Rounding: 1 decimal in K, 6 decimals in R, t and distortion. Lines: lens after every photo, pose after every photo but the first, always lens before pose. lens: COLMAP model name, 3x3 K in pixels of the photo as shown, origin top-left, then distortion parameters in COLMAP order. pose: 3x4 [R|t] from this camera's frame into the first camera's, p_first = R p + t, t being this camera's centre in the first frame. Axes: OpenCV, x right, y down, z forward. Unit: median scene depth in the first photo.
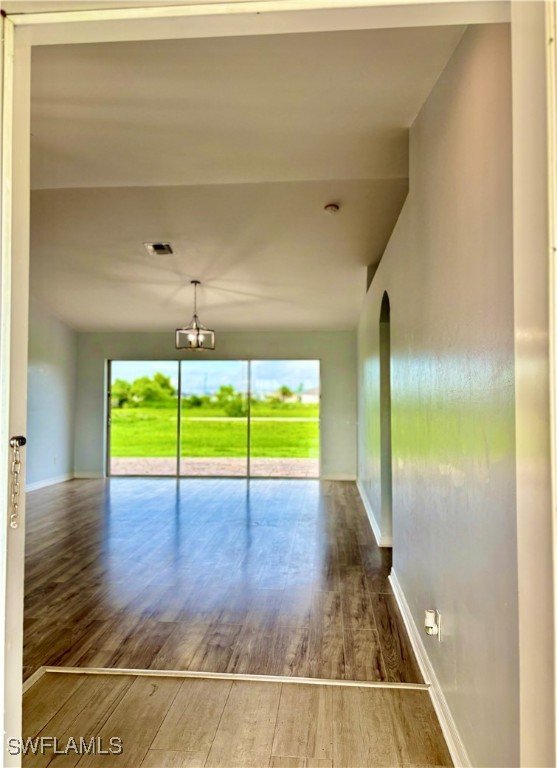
lens RADIAL K [[591.7, 0, 275.8], [0, 591.7, 379.0], [0, 0, 1]] dist [0.046017, 0.001183]
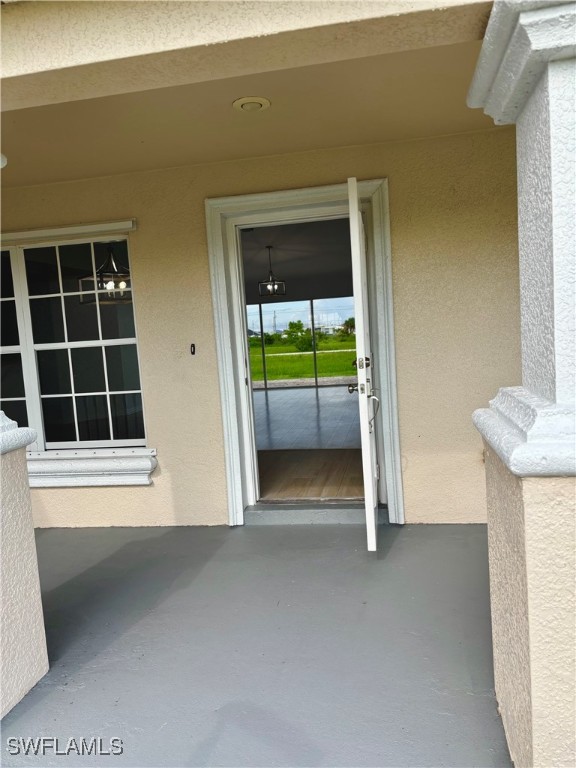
lens RADIAL K [[579.7, 0, 288.0], [0, 579.7, 384.0], [0, 0, 1]] dist [0.065982, -0.089113]
pose [[0.992969, -0.059606, -0.102272, 0.026565], [0.071376, 0.990730, 0.115583, 0.001762], [0.094434, -0.122070, 0.988019, -0.346348]]
